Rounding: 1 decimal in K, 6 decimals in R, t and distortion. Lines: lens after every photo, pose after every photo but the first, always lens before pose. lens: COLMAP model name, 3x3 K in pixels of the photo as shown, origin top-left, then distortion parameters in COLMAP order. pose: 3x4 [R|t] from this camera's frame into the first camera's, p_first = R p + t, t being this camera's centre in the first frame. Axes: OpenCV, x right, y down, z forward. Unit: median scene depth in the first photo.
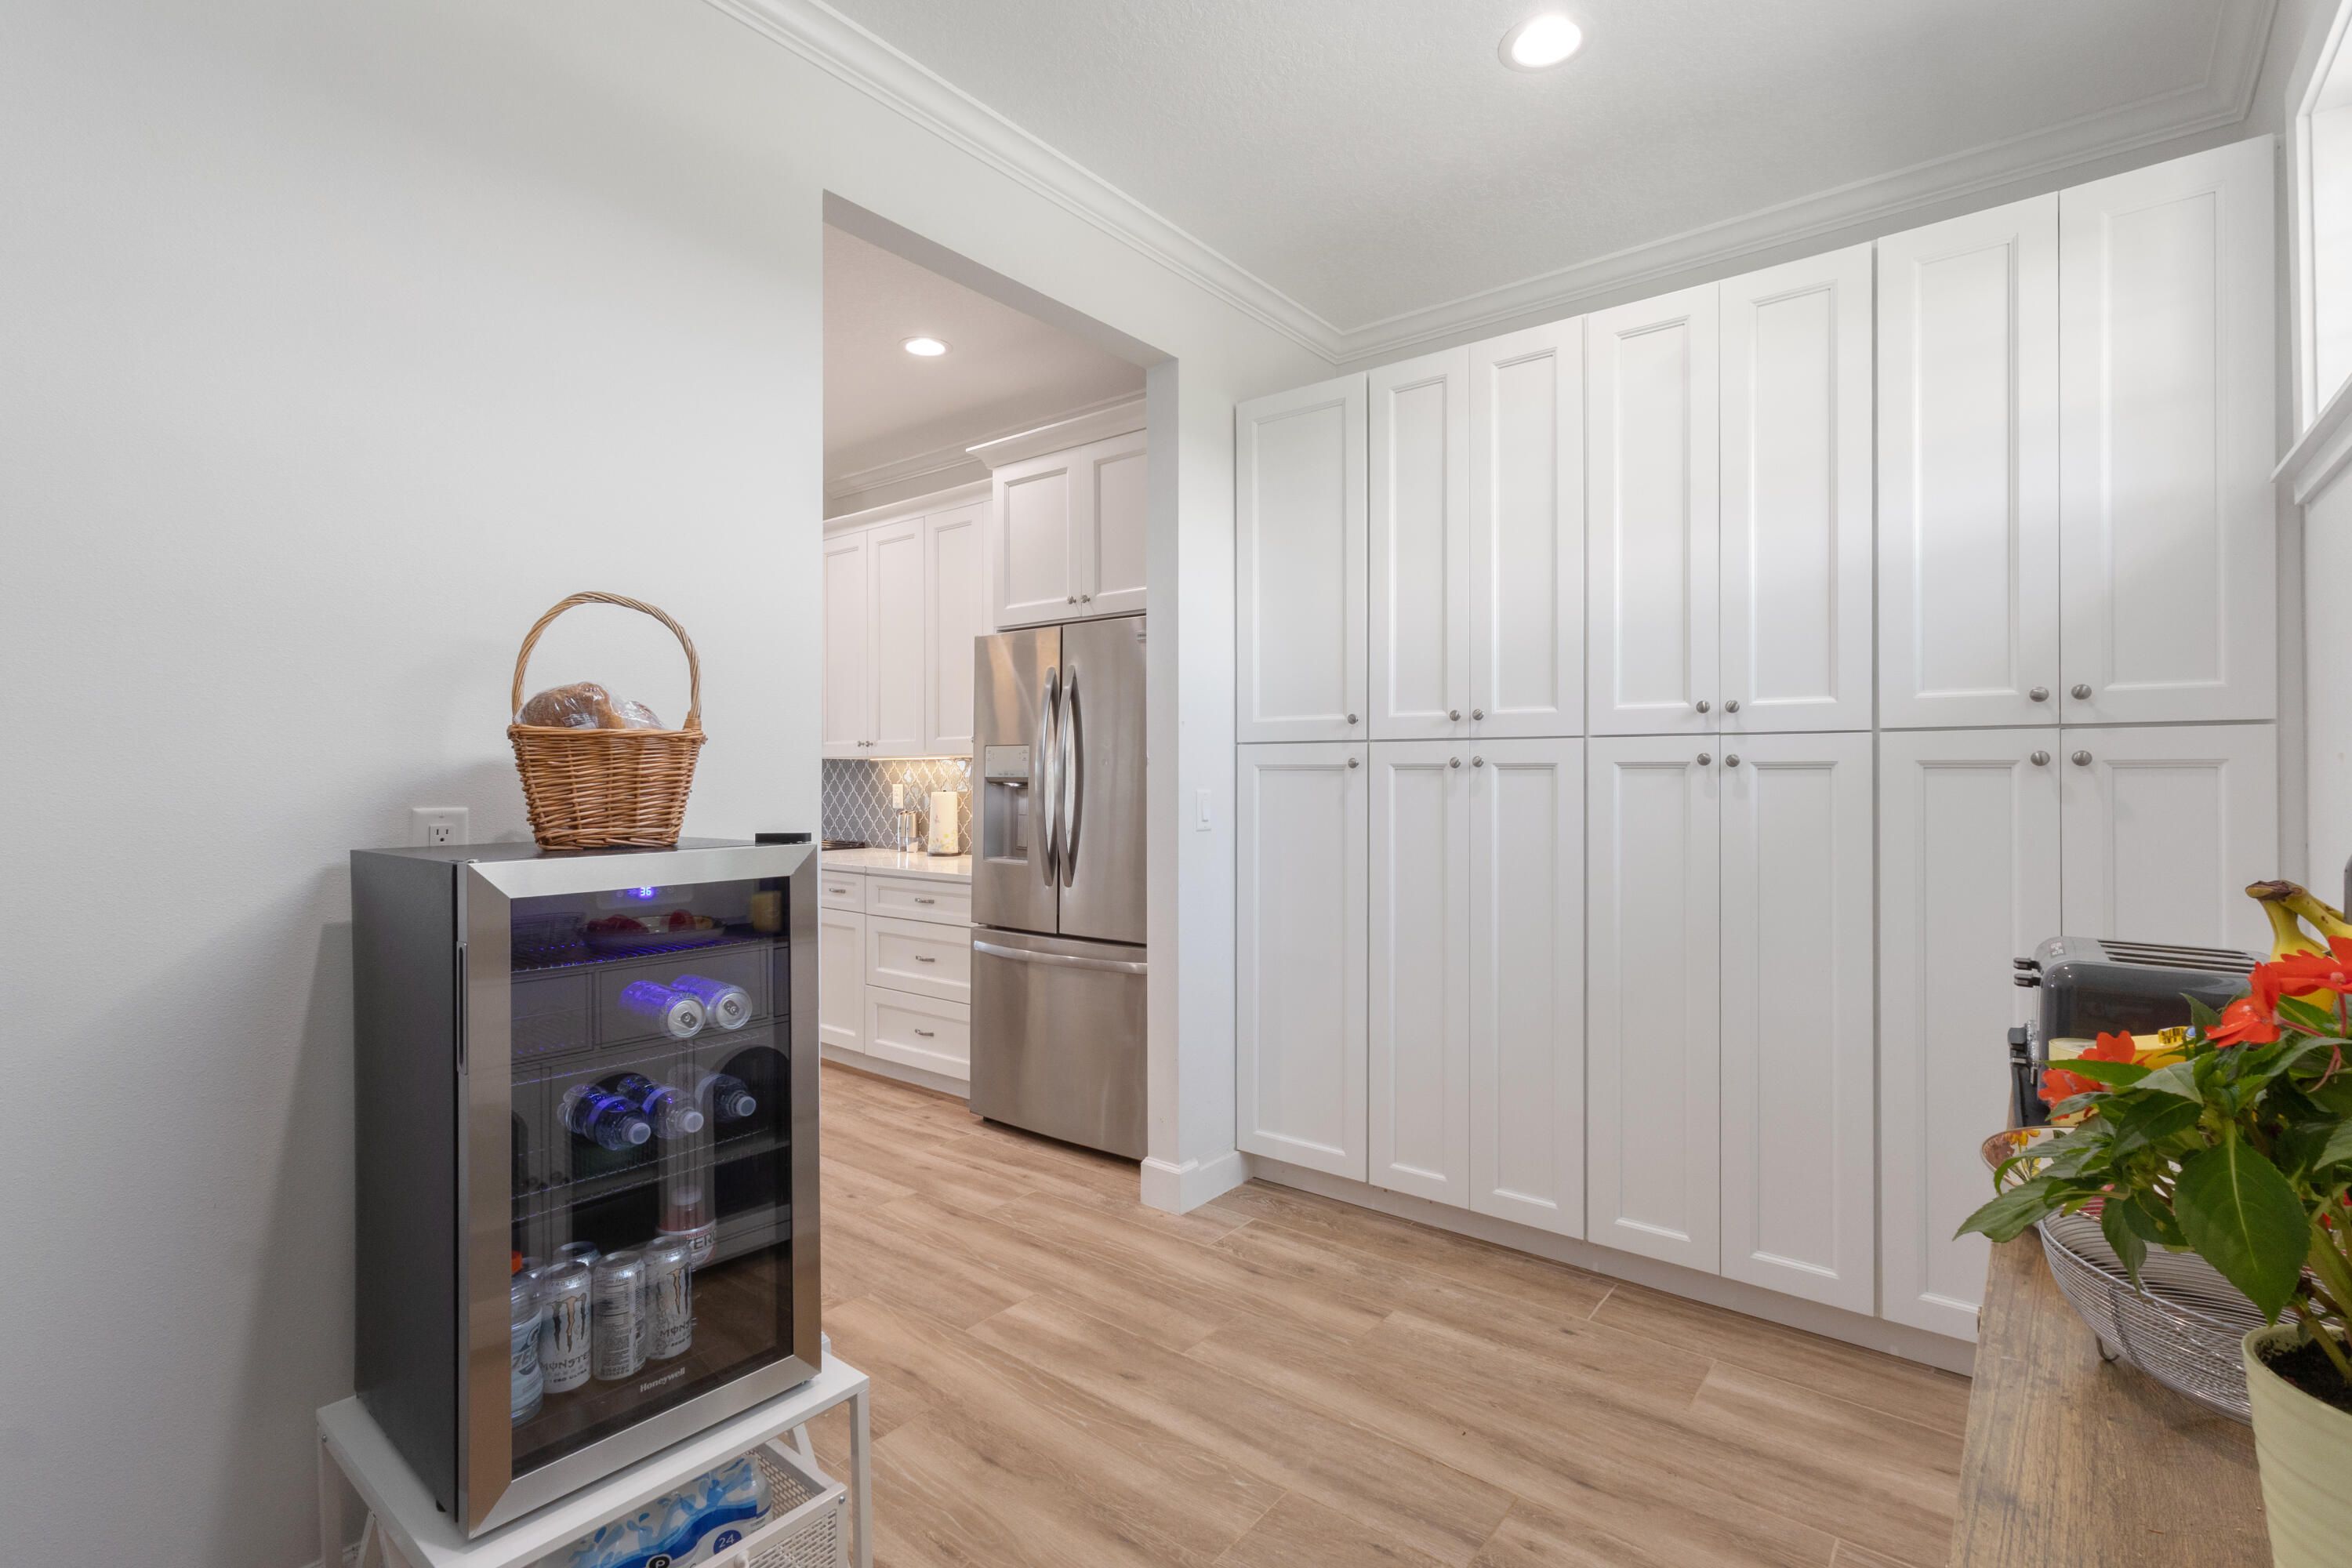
lens RADIAL K [[1079.7, 0, 1162.1], [0, 1079.7, 777.8], [0, 0, 1]] dist [-0.006727, 0.003545]
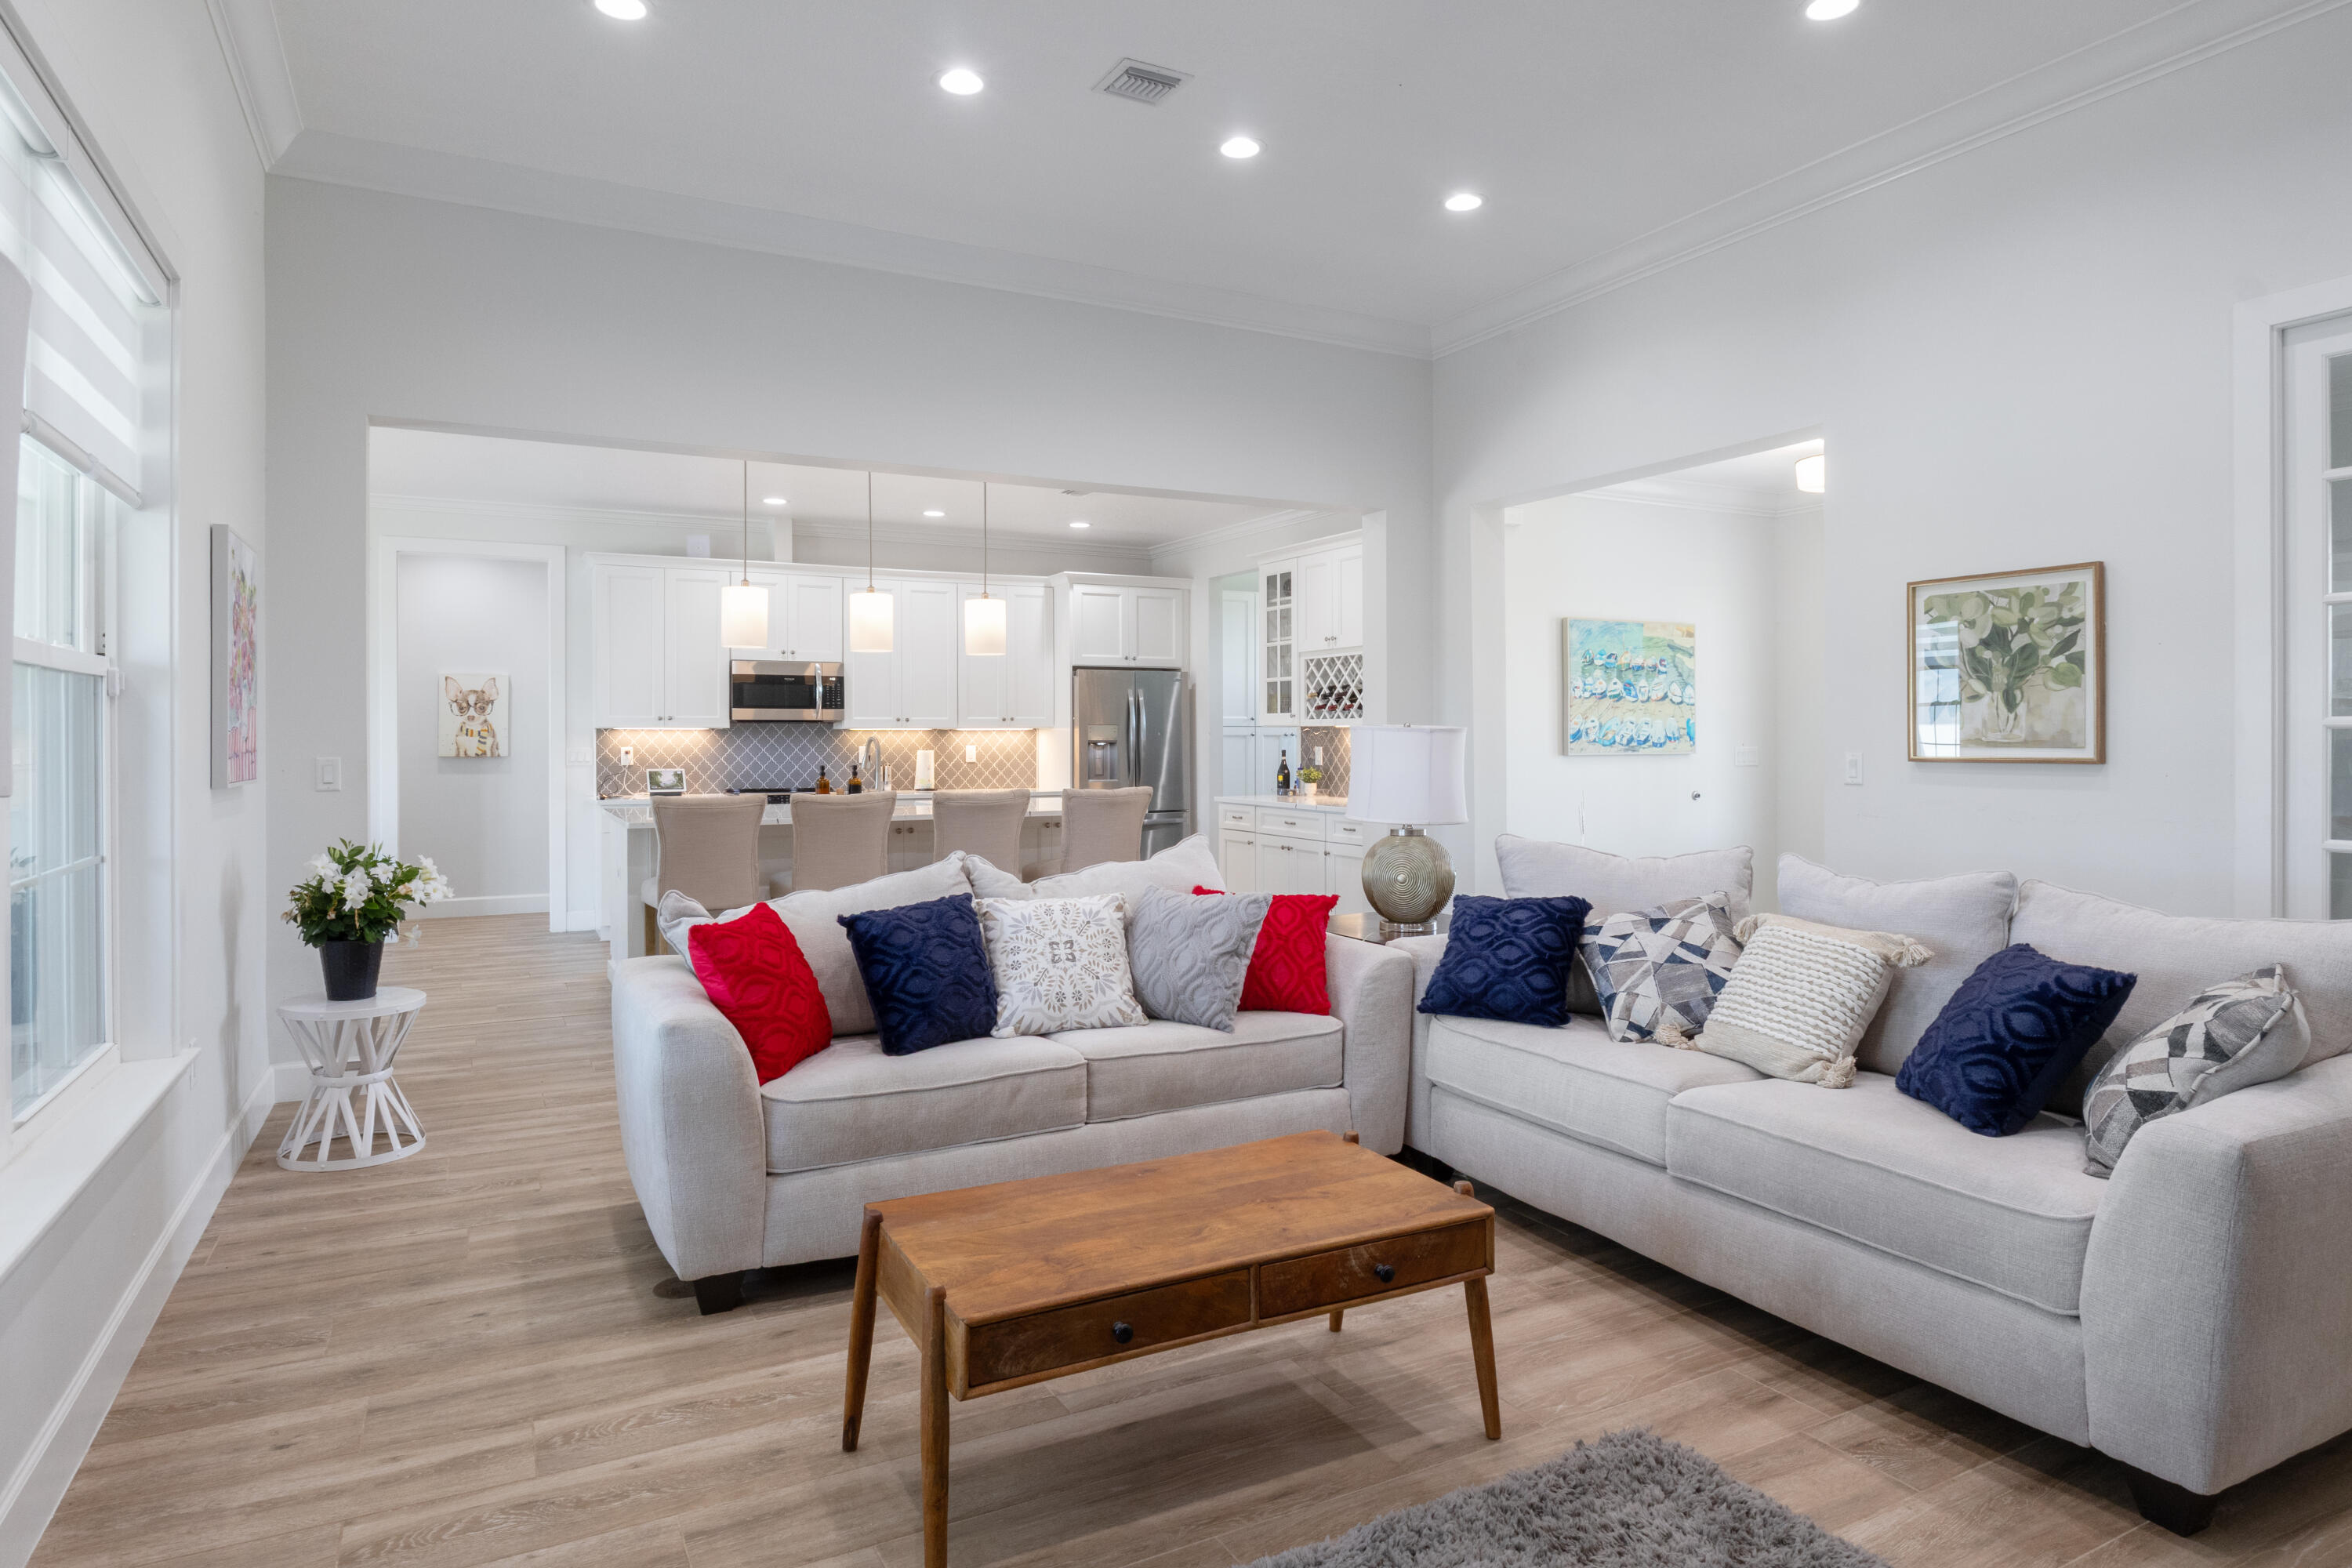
lens RADIAL K [[1371.4, 0, 1182.0], [0, 1371.4, 720.8], [0, 0, 1]] dist [-0.018744, 0.004245]
pose [[0.400301, 0.012517, 0.916298, -2.255031], [0.004303, 0.999870, -0.015538, 0.003005], [-0.916373, 0.010163, 0.400195, -0.172554]]
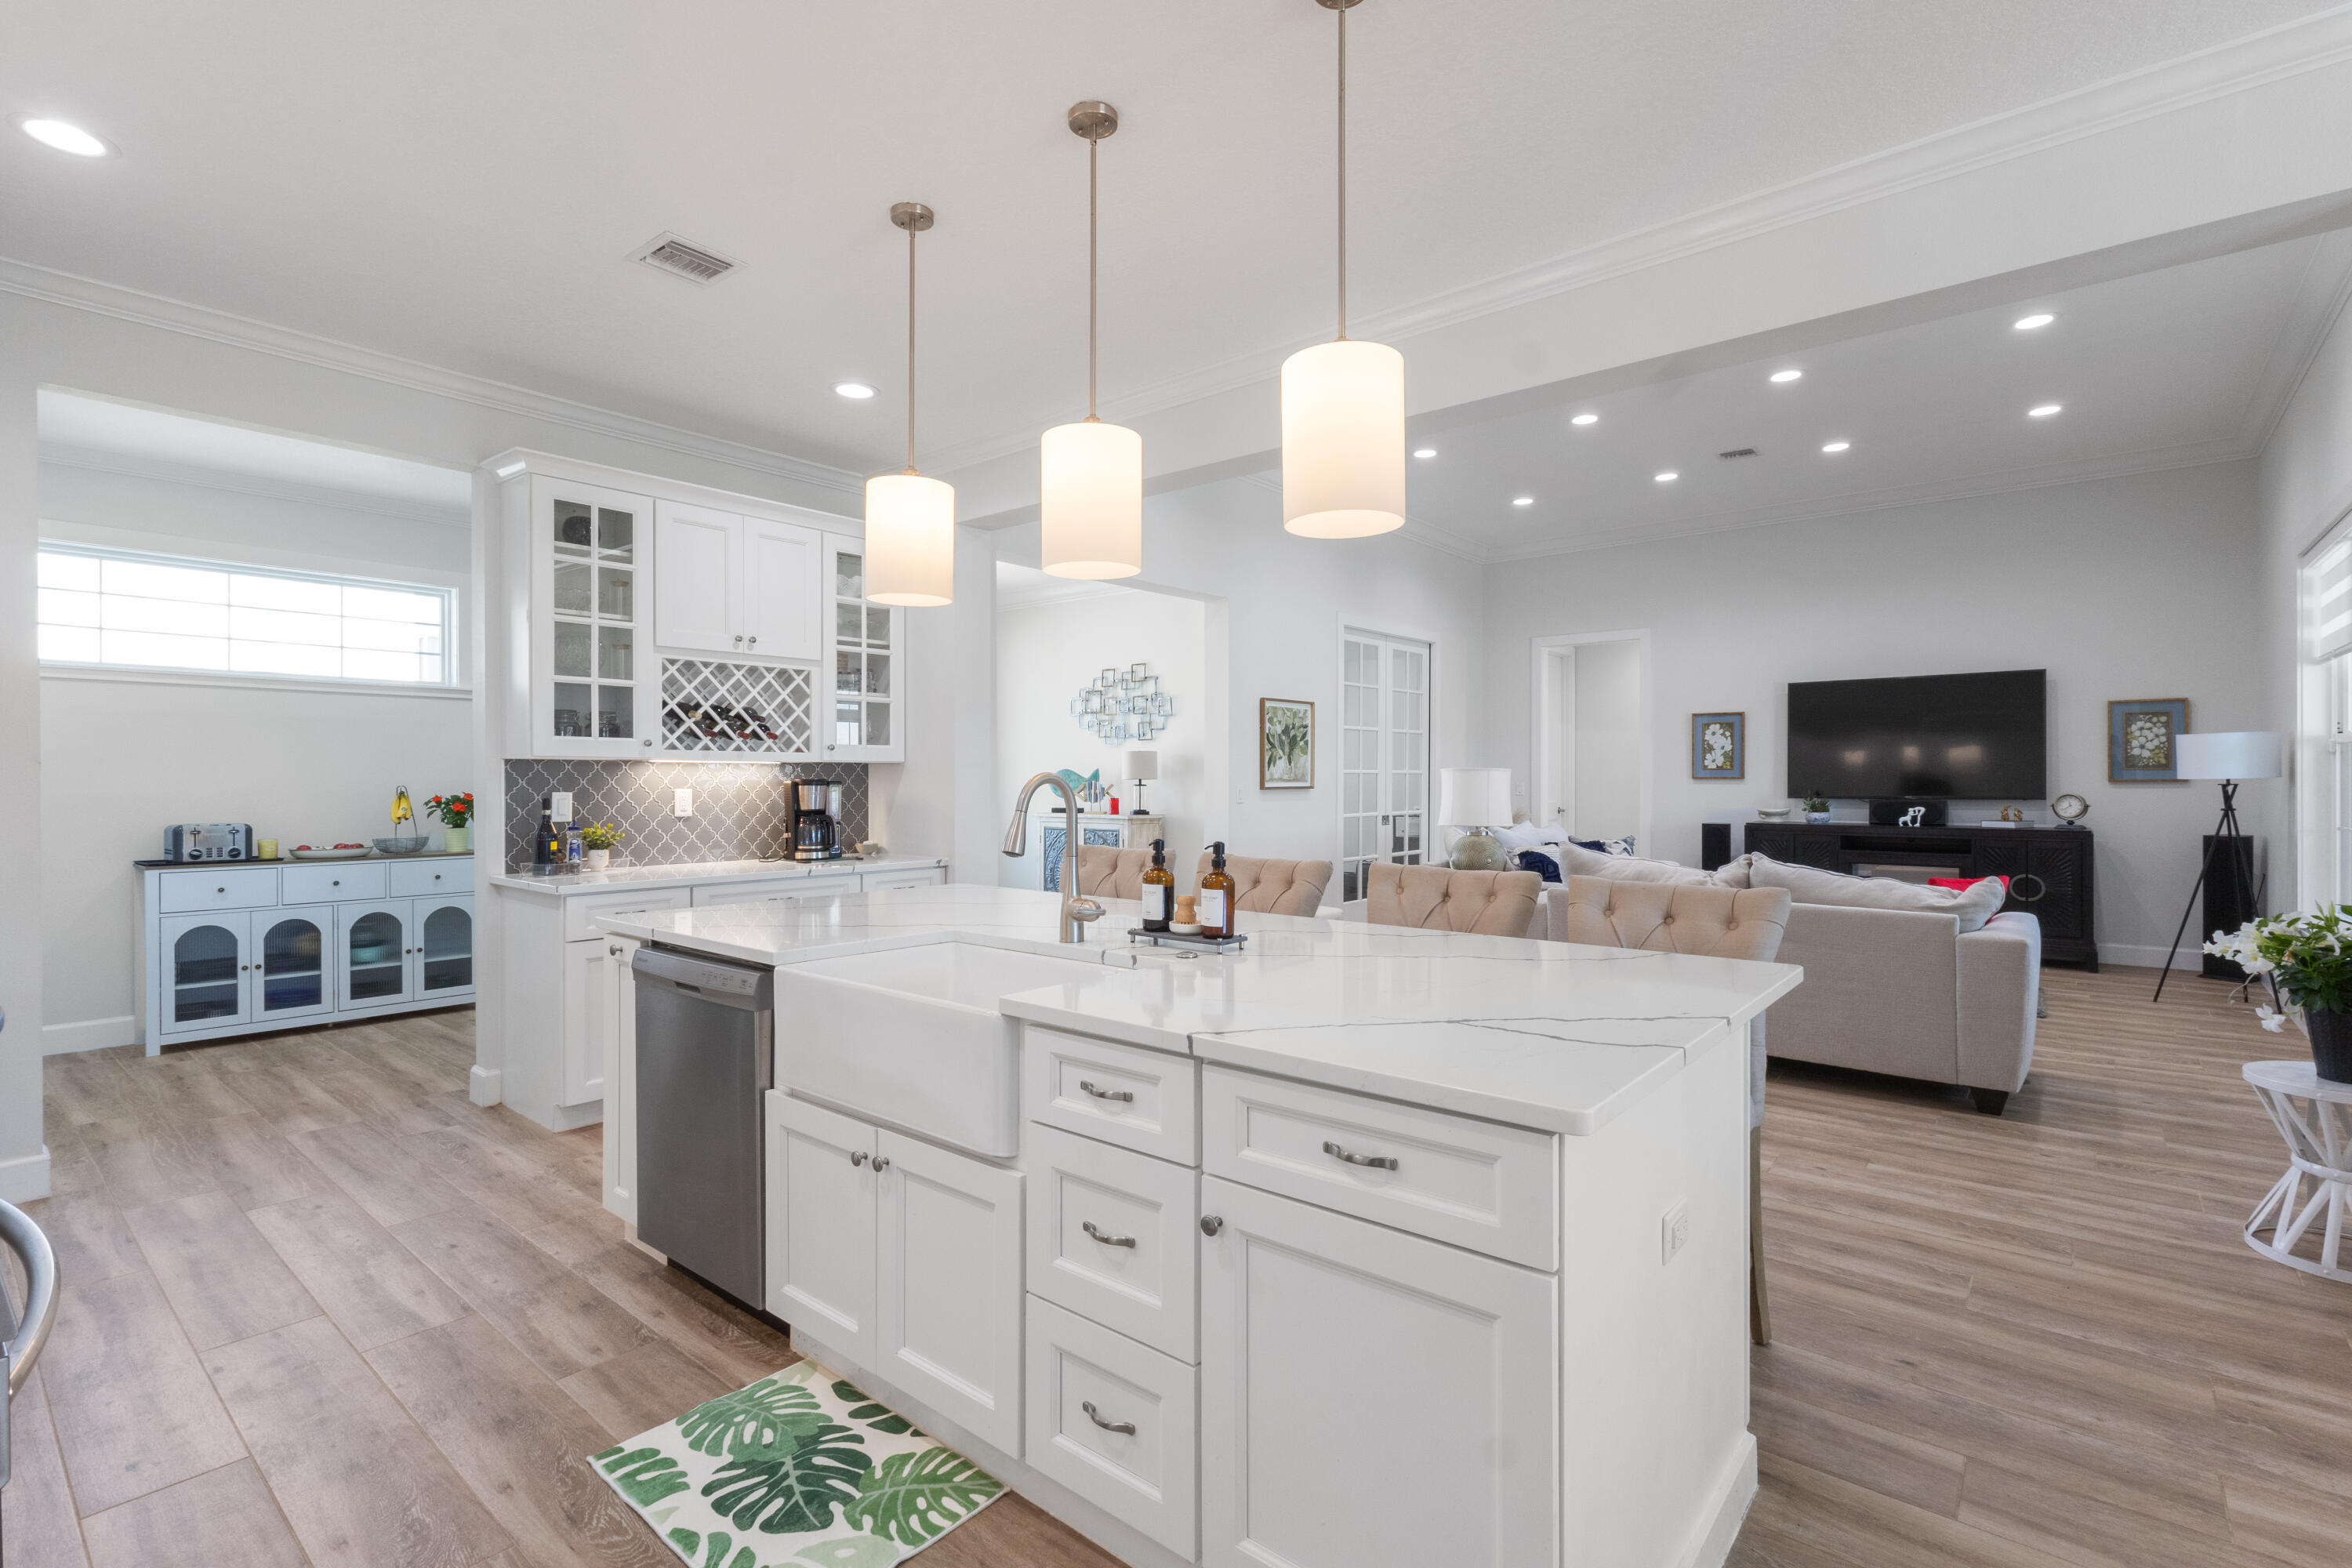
lens RADIAL K [[1079.7, 0, 1158.5], [0, 1079.7, 784.2], [0, 0, 1]] dist [-0.006727, 0.003545]
pose [[-0.999470, 0.003228, 0.032390, -0.840119], [0.003547, 0.999946, 0.009790, -0.004503], [-0.032356, 0.009899, -0.999427, 1.505818]]
